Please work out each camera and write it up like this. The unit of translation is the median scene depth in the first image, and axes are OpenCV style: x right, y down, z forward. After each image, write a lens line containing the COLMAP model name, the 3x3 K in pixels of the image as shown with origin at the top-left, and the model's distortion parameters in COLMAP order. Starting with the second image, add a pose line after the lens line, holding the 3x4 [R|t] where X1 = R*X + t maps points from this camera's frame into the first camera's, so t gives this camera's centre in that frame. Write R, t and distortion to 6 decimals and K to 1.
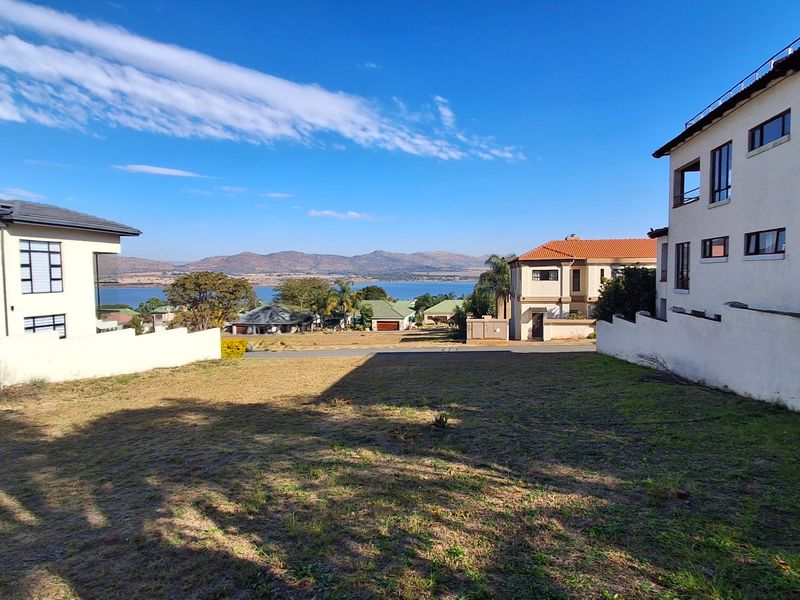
lens RADIAL K [[492.6, 0, 407.5], [0, 492.6, 293.8], [0, 0, 1]] dist [0.000959, 0.002034]
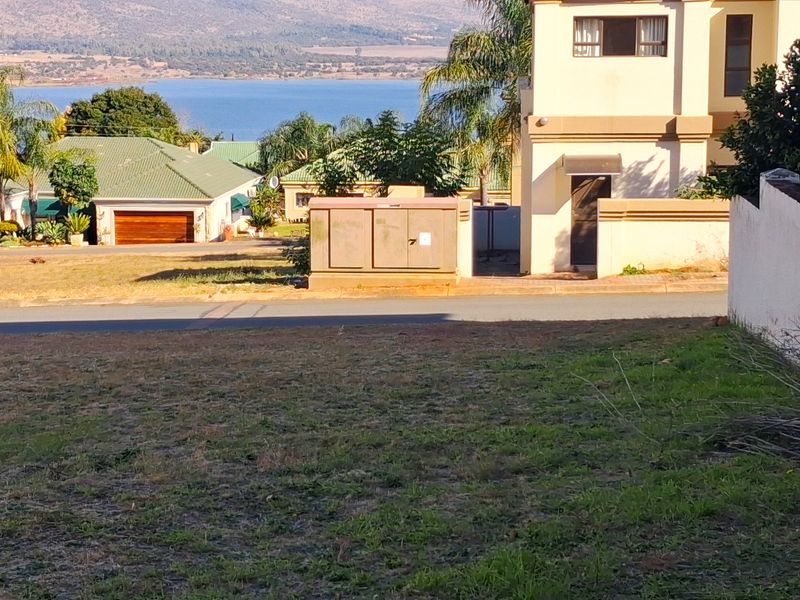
lens RADIAL K [[1634.8, 0, 399.4], [0, 1634.8, 298.5], [0, 0, 1]] dist [0.151735, 0.000000]
pose [[0.998175, -0.004631, 0.060217, 0.103723], [-0.001850, 0.994242, 0.107138, 0.009145], [-0.060366, -0.107053, 0.992419, 0.096118]]
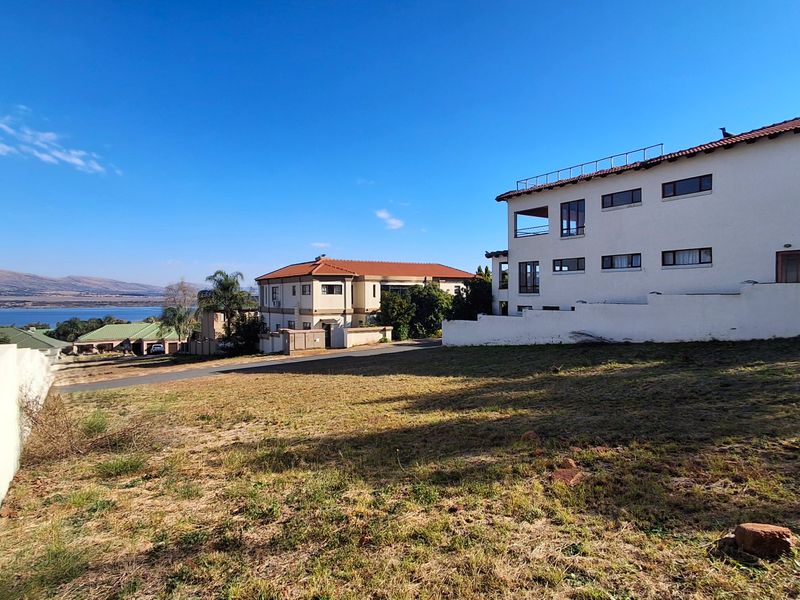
lens RADIAL K [[492.6, 0, 406.1], [0, 492.6, 302.3], [0, 0, 1]] dist [0.000959, 0.002034]
pose [[0.705348, -0.005216, 0.708842, -0.381159], [0.030157, 0.999288, -0.022655, 0.020812], [-0.708219, 0.037356, 0.705003, 0.113749]]
